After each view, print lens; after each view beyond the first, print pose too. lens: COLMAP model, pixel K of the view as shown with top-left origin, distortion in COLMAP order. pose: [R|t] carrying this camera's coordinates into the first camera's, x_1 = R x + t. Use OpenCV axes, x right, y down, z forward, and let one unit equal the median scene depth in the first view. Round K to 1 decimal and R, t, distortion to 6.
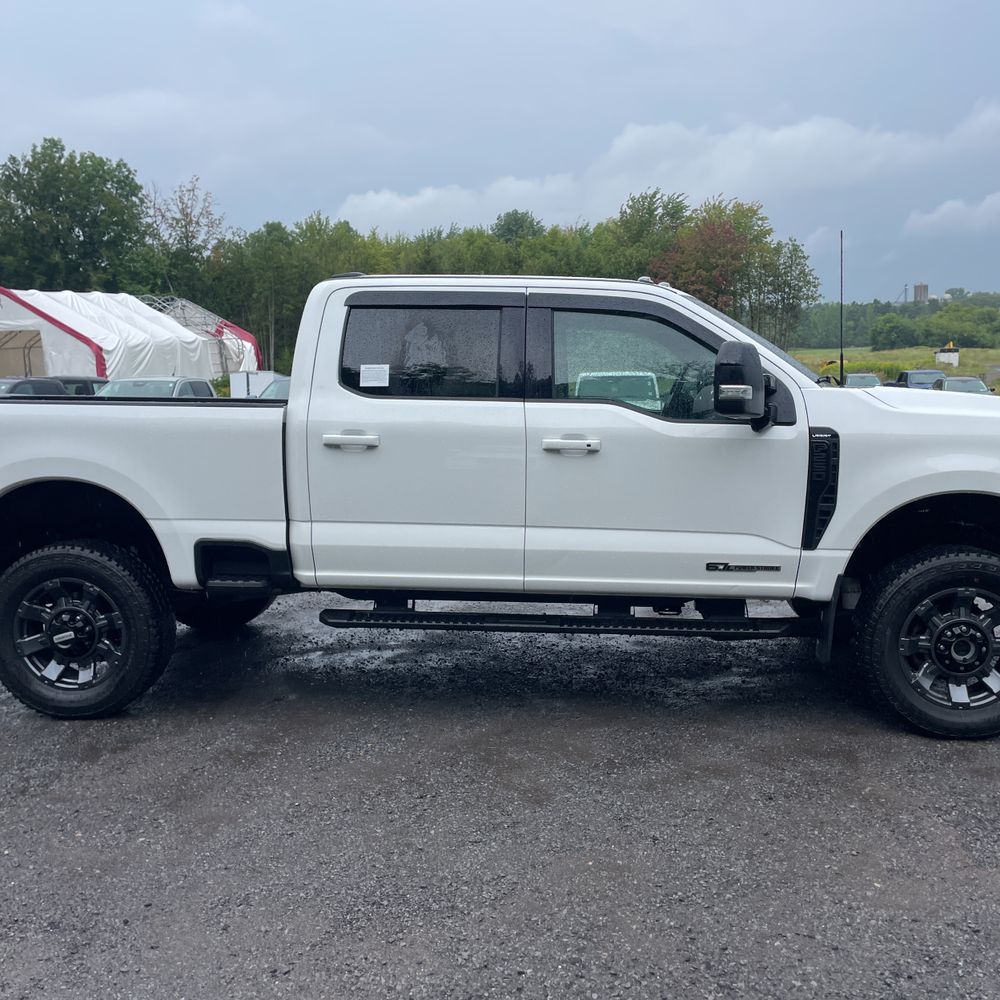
lens RADIAL K [[1017.6, 0, 519.5], [0, 1017.6, 492.3], [0, 0, 1]] dist [0.099291, -0.136602]
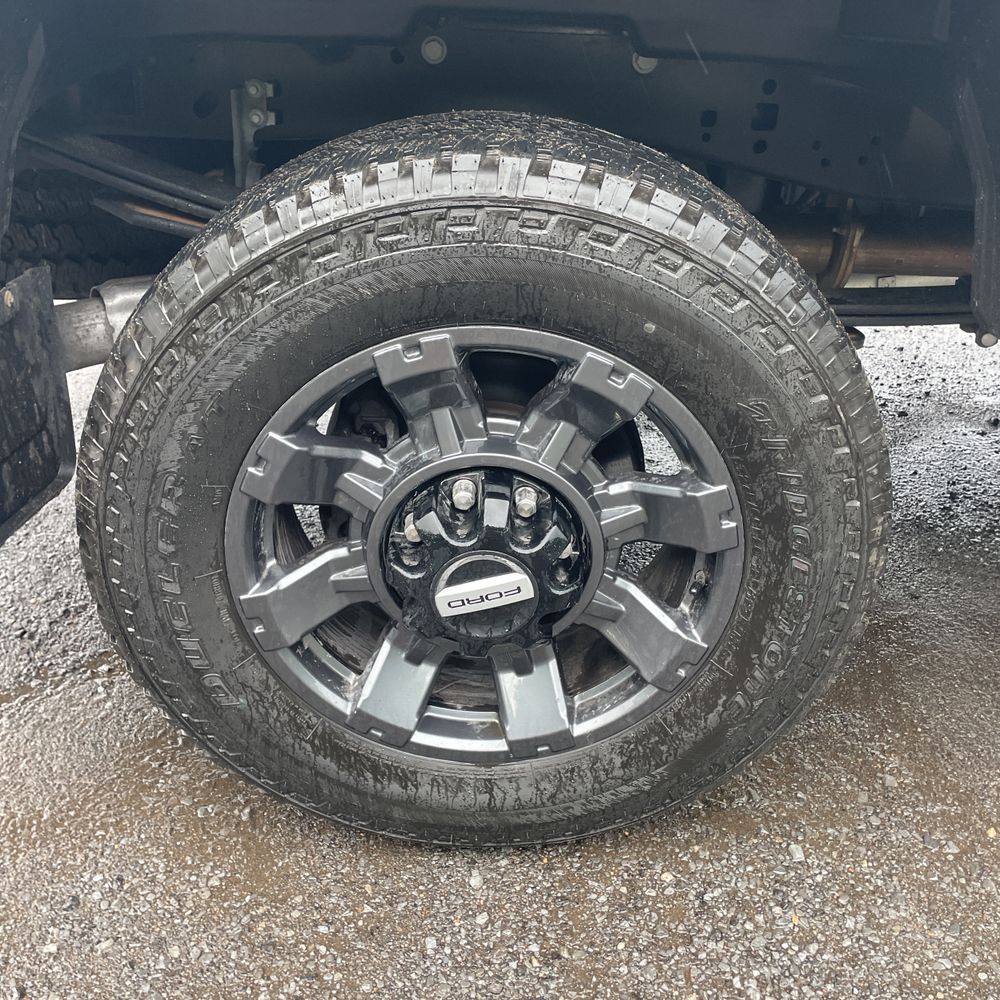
lens RADIAL K [[995.6, 0, 503.2], [0, 995.6, 486.3], [0, 0, 1]] dist [0.146375, -0.275770]
pose [[0.995254, -0.013729, 0.096336, -0.452751], [-0.024426, 0.923057, 0.383888, 0.037407], [-0.094194, -0.384419, 0.918341, 0.806754]]
